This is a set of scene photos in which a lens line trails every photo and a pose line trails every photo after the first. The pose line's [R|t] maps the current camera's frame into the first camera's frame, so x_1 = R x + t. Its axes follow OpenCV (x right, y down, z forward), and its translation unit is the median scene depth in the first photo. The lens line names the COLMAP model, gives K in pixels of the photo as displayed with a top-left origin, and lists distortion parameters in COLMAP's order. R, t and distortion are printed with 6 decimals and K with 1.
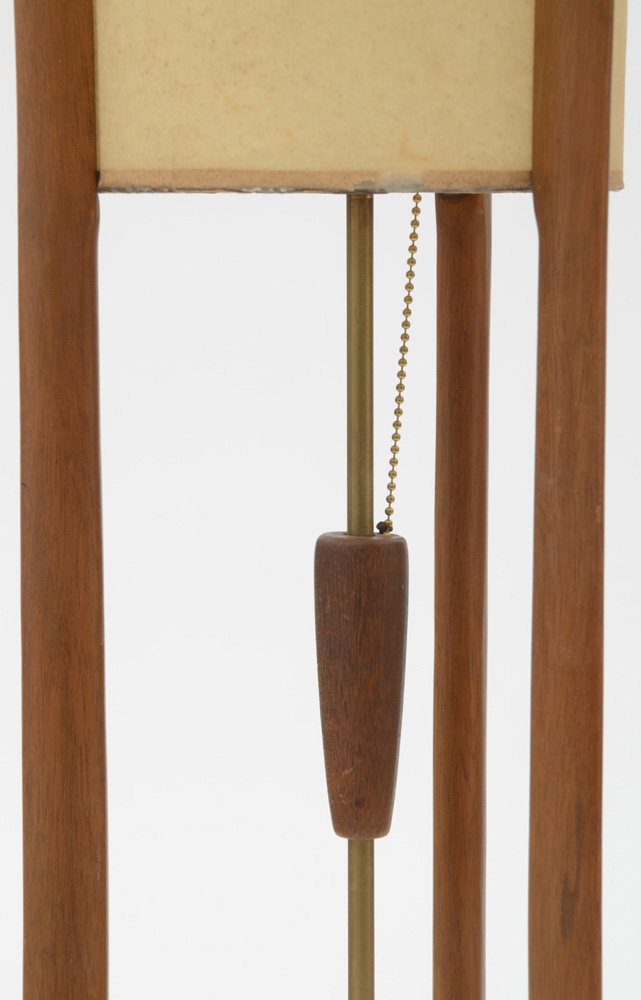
lens RADIAL K [[3318.7, 0, 320.9], [0, 3318.7, 502.0], [0, 0, 1]] dist [0.586074, 0.000000]
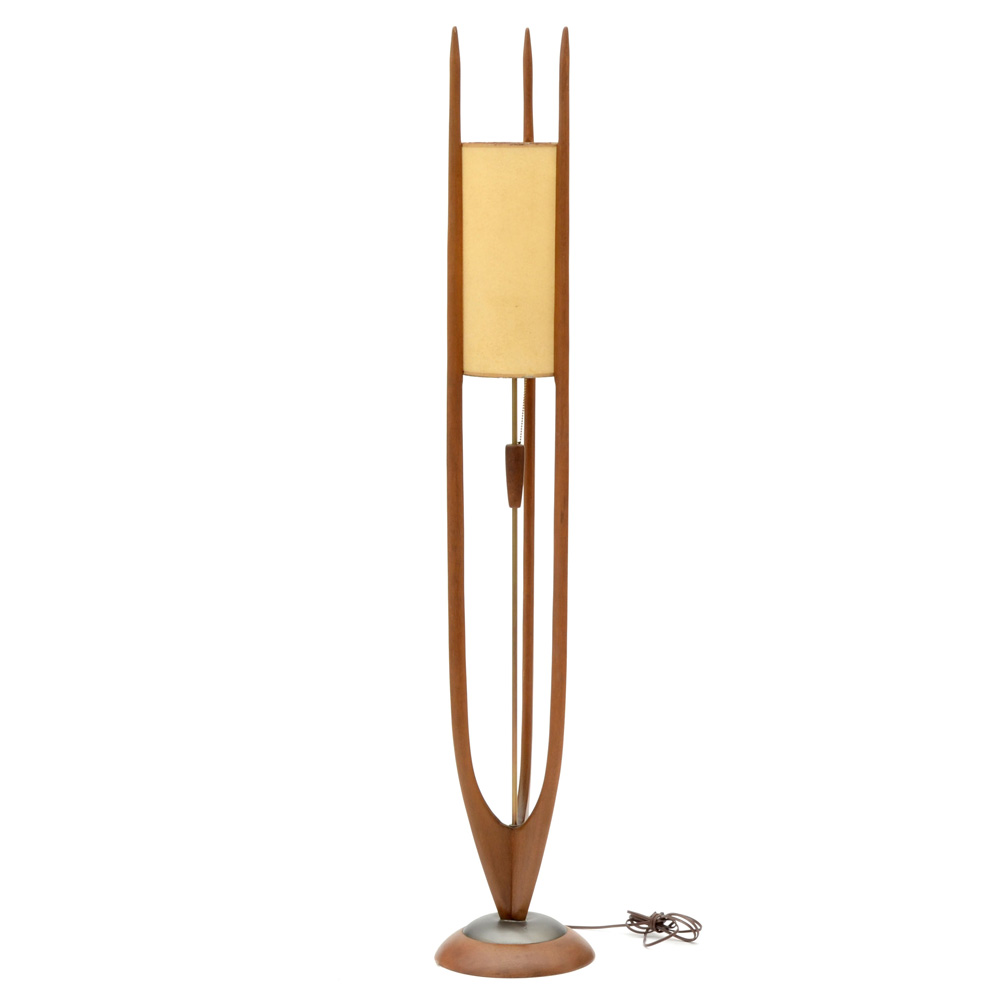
lens RADIAL K [[3022.1, 0, 497.9], [0, 3022.1, 498.4], [0, 0, 1]] dist [0.723729, 0.000000]
pose [[0.991171, -0.018379, 0.131307, -0.601753], [0.014567, 0.999446, 0.029934, -0.044544], [-0.131784, -0.027757, 0.990890, -3.404325]]
